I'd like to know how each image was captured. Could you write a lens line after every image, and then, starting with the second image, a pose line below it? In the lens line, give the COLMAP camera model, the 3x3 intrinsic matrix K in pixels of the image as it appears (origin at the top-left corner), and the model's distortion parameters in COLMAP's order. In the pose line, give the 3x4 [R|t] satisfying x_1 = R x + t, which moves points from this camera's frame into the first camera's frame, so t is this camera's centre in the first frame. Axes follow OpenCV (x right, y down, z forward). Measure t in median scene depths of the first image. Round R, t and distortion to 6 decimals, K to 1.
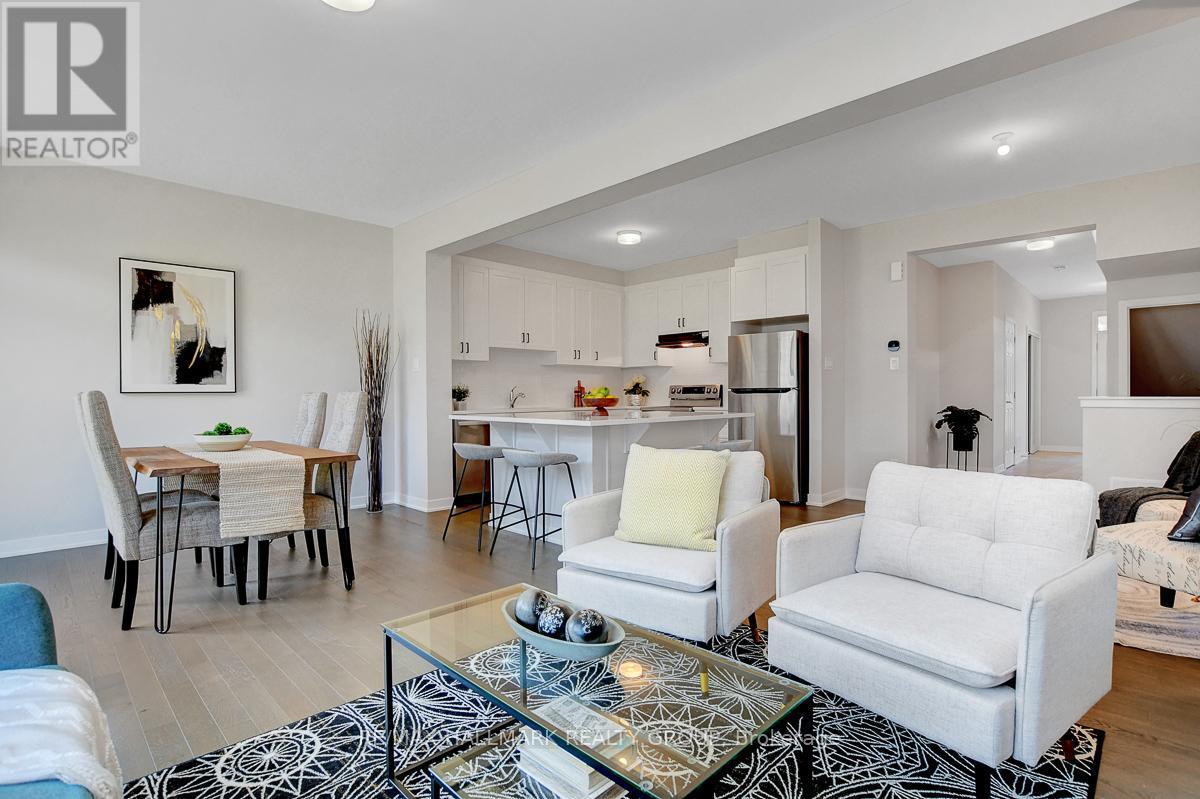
lens RADIAL K [[580.3, 0, 602.6], [0, 580.3, 396.4], [0, 0, 1]] dist [-0.002162, 0.000933]
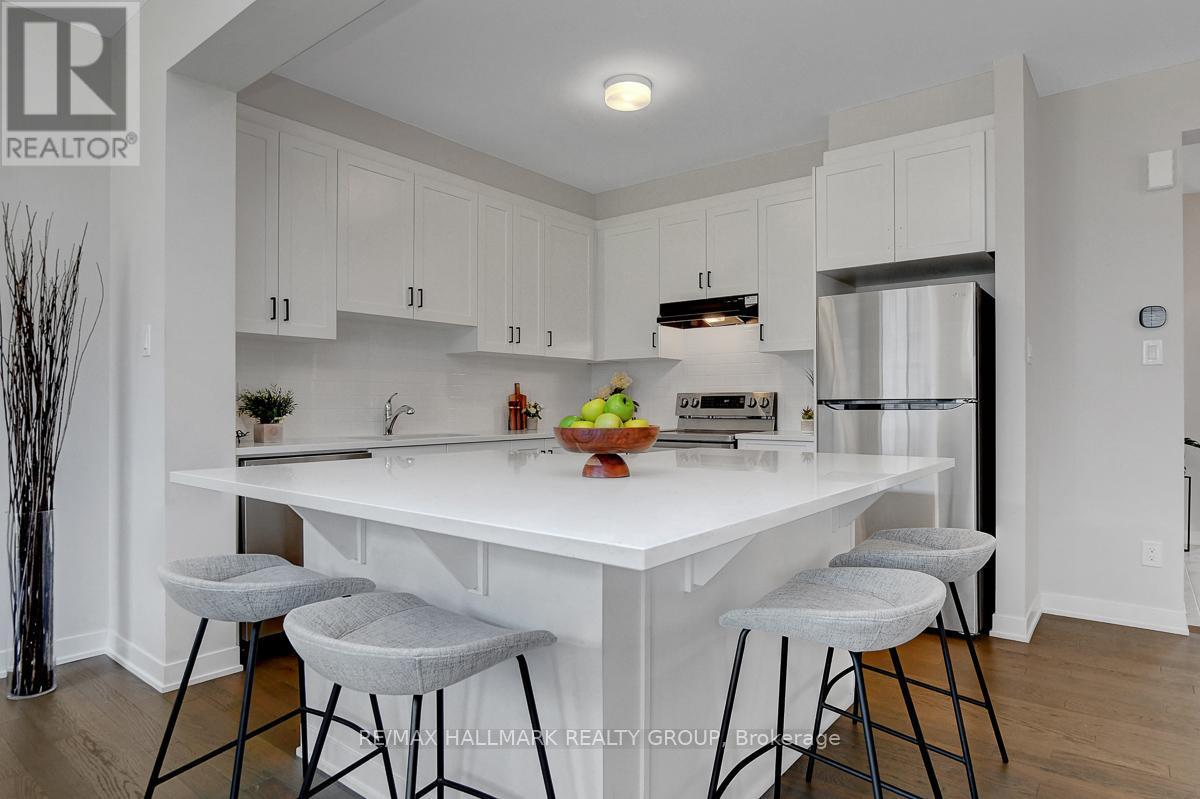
lens RADIAL K [[688.4, 0, 597.2], [0, 688.4, 402.5], [0, 0, 1]] dist [-0.016754, 0.000069]
pose [[0.994967, 0.005642, 0.100043, -0.037492], [-0.005020, 0.999966, -0.006465, -0.006307], [-0.100076, 0.005931, 0.994962, 0.424689]]
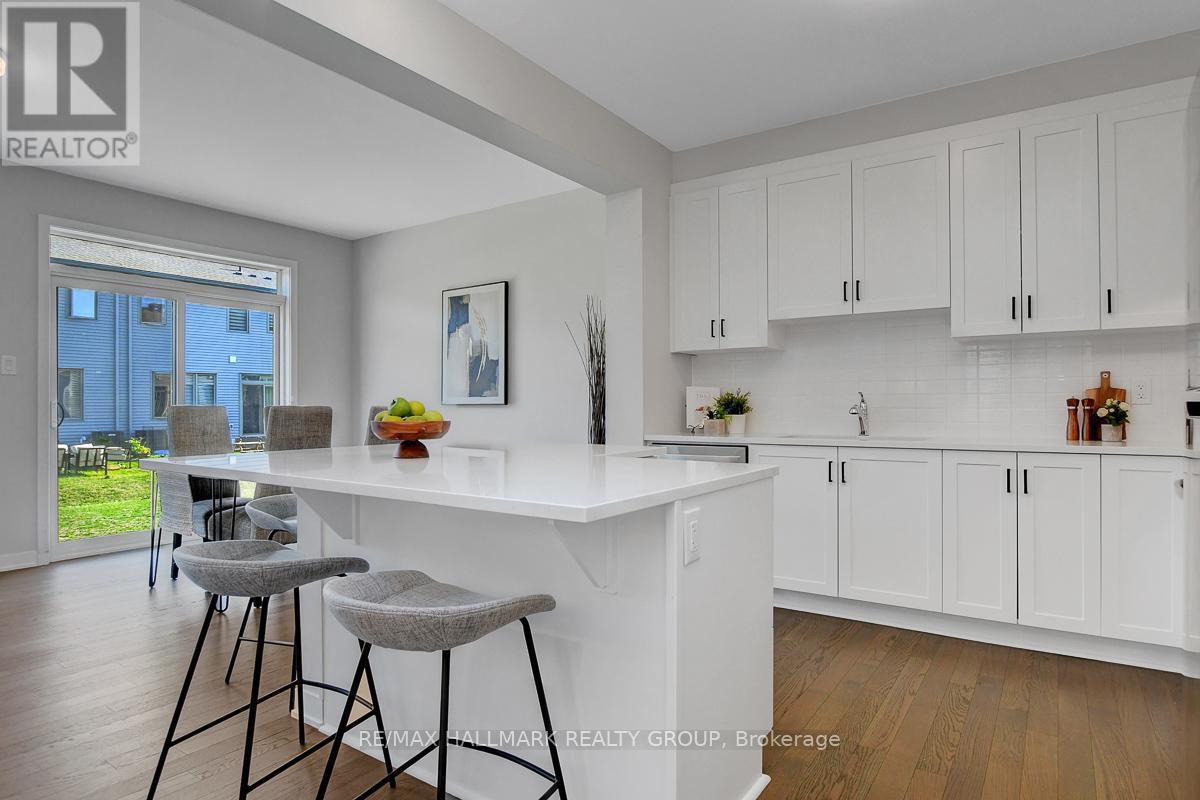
lens RADIAL K [[688.4, 0, 594.0], [0, 688.4, 402.5], [0, 0, 1]] dist [-0.016754, 0.000069]
pose [[0.165440, -0.001129, -0.986219, 0.427741], [-0.003379, 0.999993, -0.001711, -0.007120], [0.986214, 0.003615, 0.165435, 0.762271]]
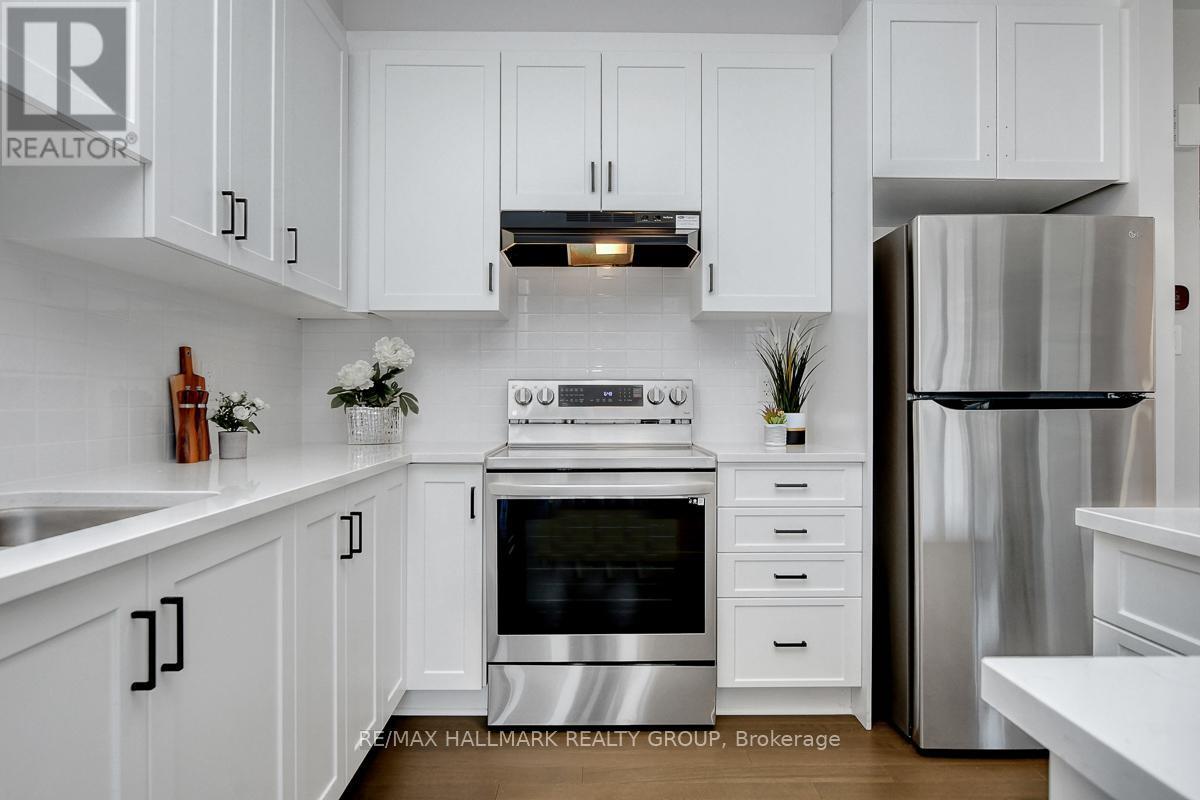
lens RADIAL K [[688.4, 0, 606.0], [0, 688.4, 395.4], [0, 0, 1]] dist [-0.016754, 0.000069]
pose [[0.709814, 0.012329, 0.704281, -0.141630], [-0.002461, 0.999884, -0.015023, -0.005881], [-0.704385, 0.008930, 0.709762, 0.876659]]
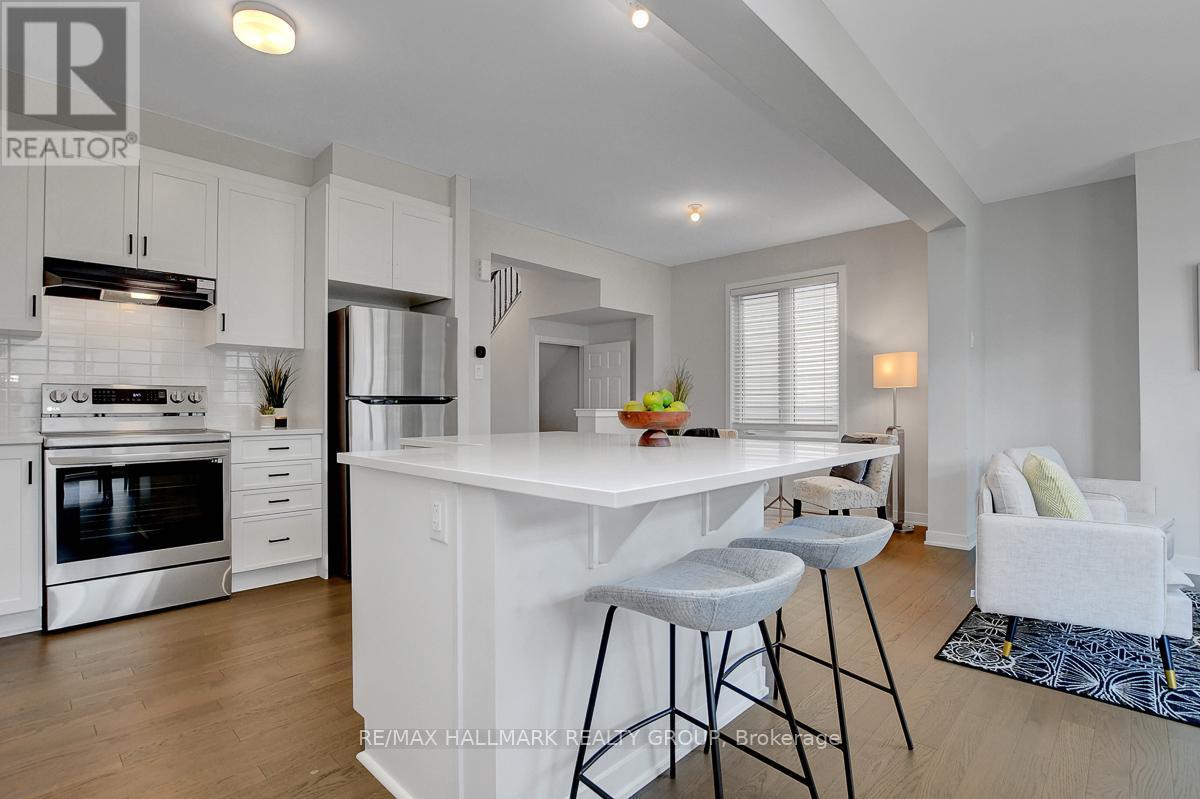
lens RADIAL K [[558.4, 0, 586.5], [0, 558.4, 405.8], [0, 0, 1]] dist [-0.019877, -0.000628]
pose [[0.003193, 0.008715, 0.999957, -0.341674], [0.006599, 0.999940, -0.008736, 0.003996], [-0.999973, 0.006626, 0.003136, 0.773071]]
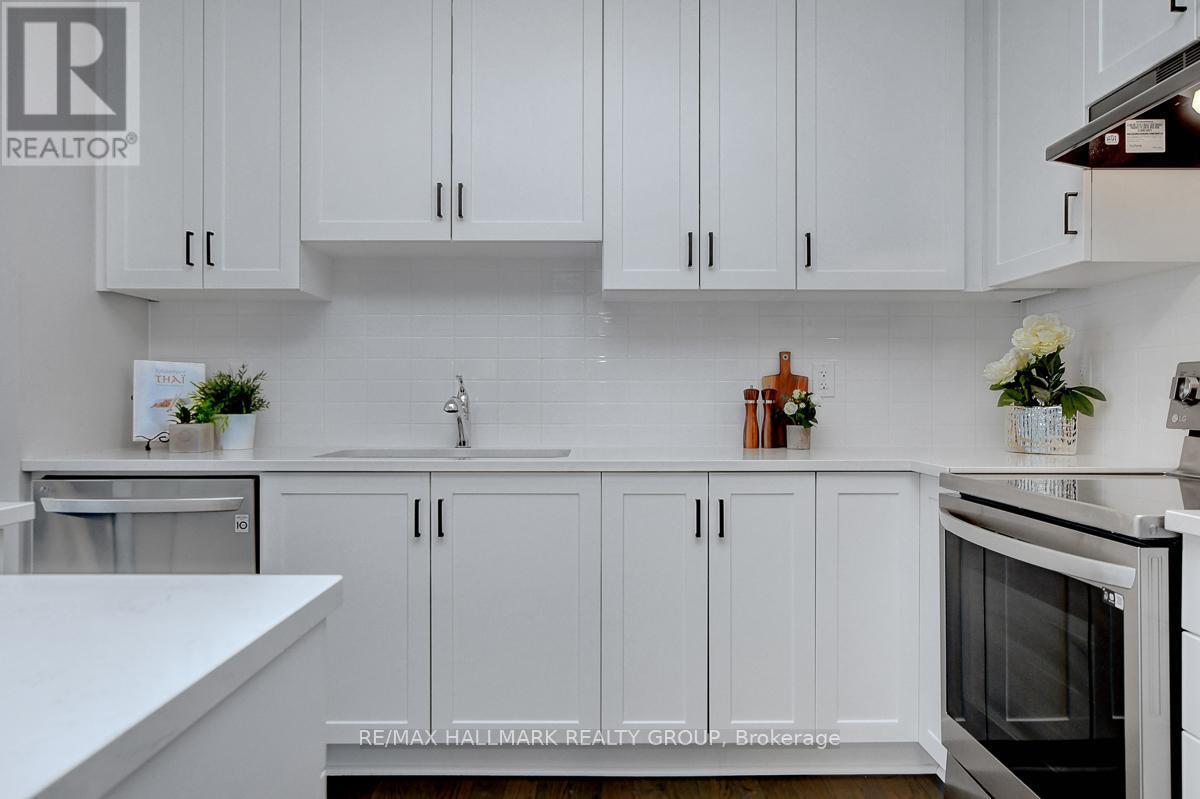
lens RADIAL K [[817.5, 0, 603.5], [0, 817.5, 395.0], [0, 0, 1]] dist [0.001359, 0.001411]
pose [[0.701497, 0.005722, -0.712649, 0.217423], [-0.006905, 0.999975, 0.001231, -0.008933], [0.712639, 0.004057, 0.701519, 0.851239]]
